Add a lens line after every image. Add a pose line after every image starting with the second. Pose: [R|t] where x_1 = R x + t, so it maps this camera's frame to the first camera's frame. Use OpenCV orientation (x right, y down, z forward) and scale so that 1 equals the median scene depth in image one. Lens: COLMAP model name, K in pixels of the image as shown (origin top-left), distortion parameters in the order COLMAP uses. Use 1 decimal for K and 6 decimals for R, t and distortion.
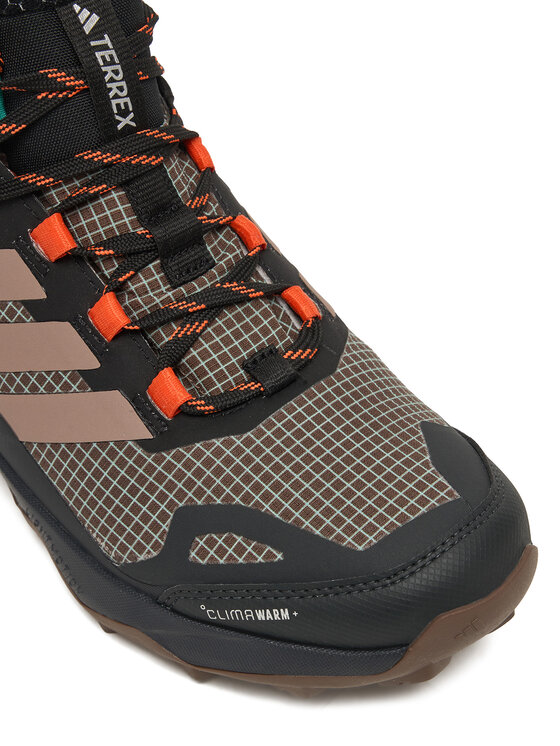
lens RADIAL K [[1388.8, 0, 280.0], [0, 1388.8, 373.0], [0, 0, 1]] dist [-0.075747, 0.025019]
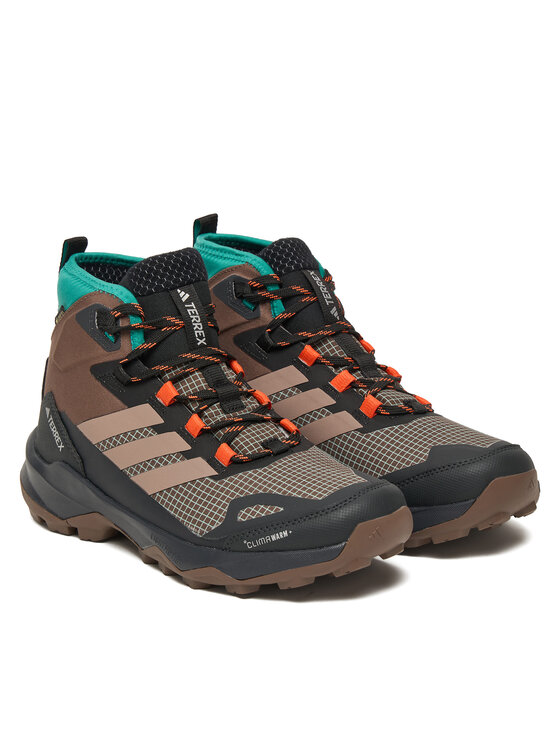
lens RADIAL K [[1894.2, 0, 280.0], [0, 1894.2, 373.0], [0, 0, 1]] dist [0.015326, 0.045885]
pose [[0.998638, -0.050923, -0.011344, 0.037555], [0.038341, 0.863798, -0.502377, 1.310936], [0.035382, 0.501258, 0.864574, -1.461616]]
